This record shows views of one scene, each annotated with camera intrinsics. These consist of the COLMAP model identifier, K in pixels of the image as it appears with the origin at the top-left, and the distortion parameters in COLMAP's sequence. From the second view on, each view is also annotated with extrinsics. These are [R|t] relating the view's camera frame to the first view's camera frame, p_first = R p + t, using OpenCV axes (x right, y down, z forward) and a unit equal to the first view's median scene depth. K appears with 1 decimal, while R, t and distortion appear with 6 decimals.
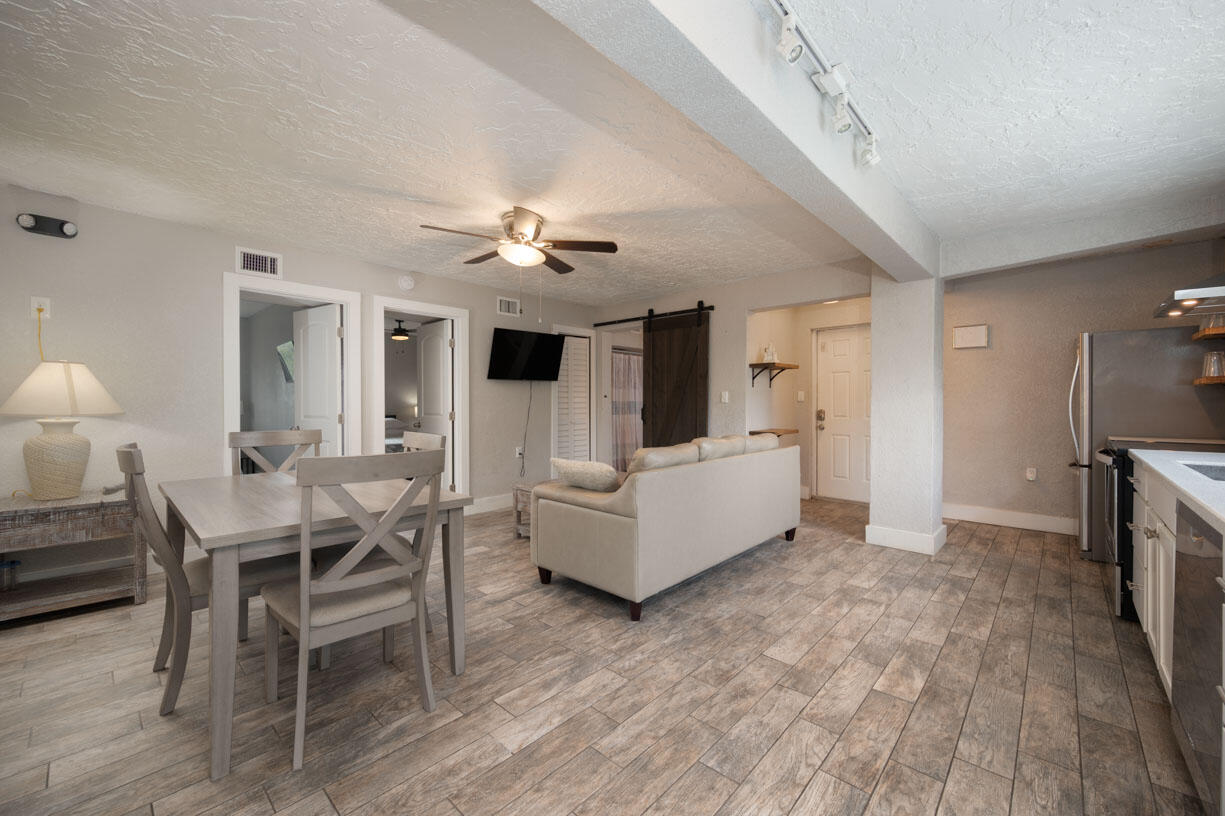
lens RADIAL K [[487.6, 0, 612.2], [0, 487.6, 405.6], [0, 0, 1]] dist [0.001497, -0.000694]
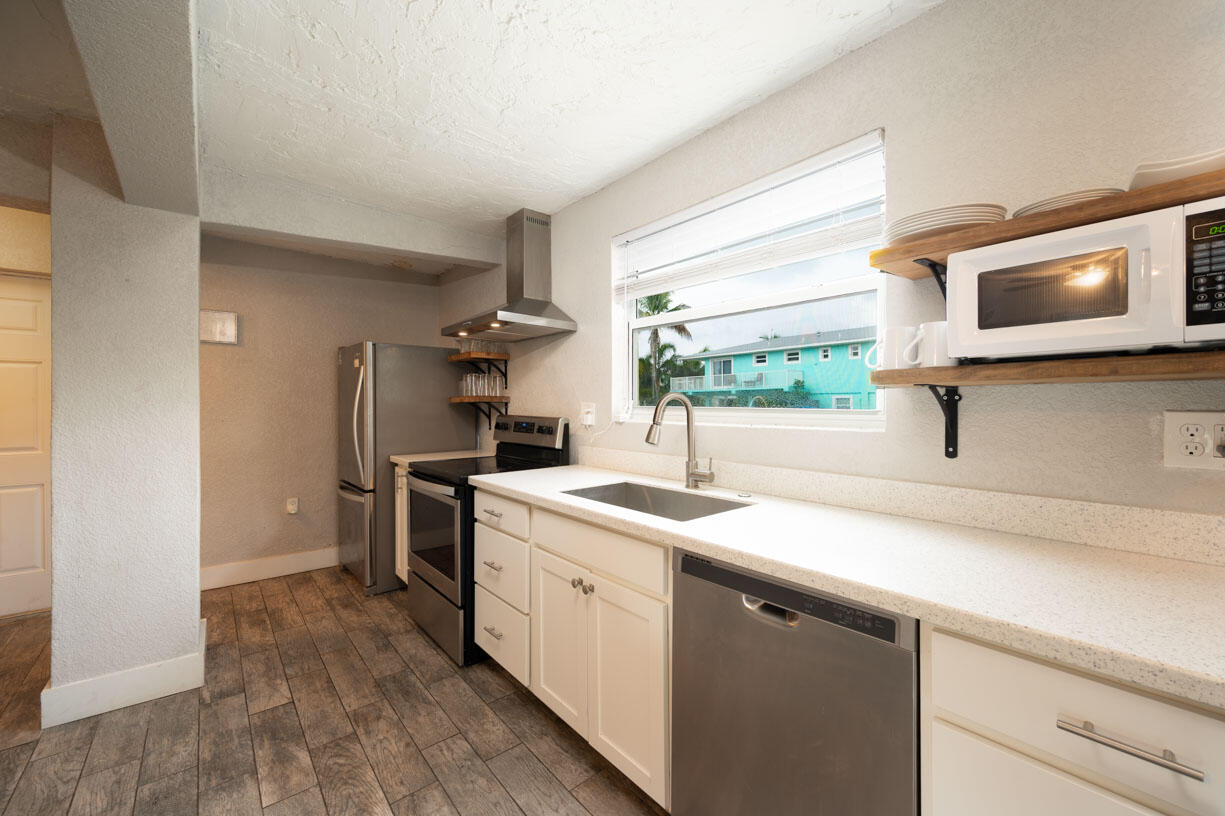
lens RADIAL K [[487.6, 0, 611.4], [0, 487.6, 409.1], [0, 0, 1]] dist [0.001497, -0.000694]
pose [[0.126435, -0.004575, 0.991964, 0.153593], [0.007074, 0.999968, 0.003711, -0.027222], [-0.991950, 0.006548, 0.126464, 0.479377]]
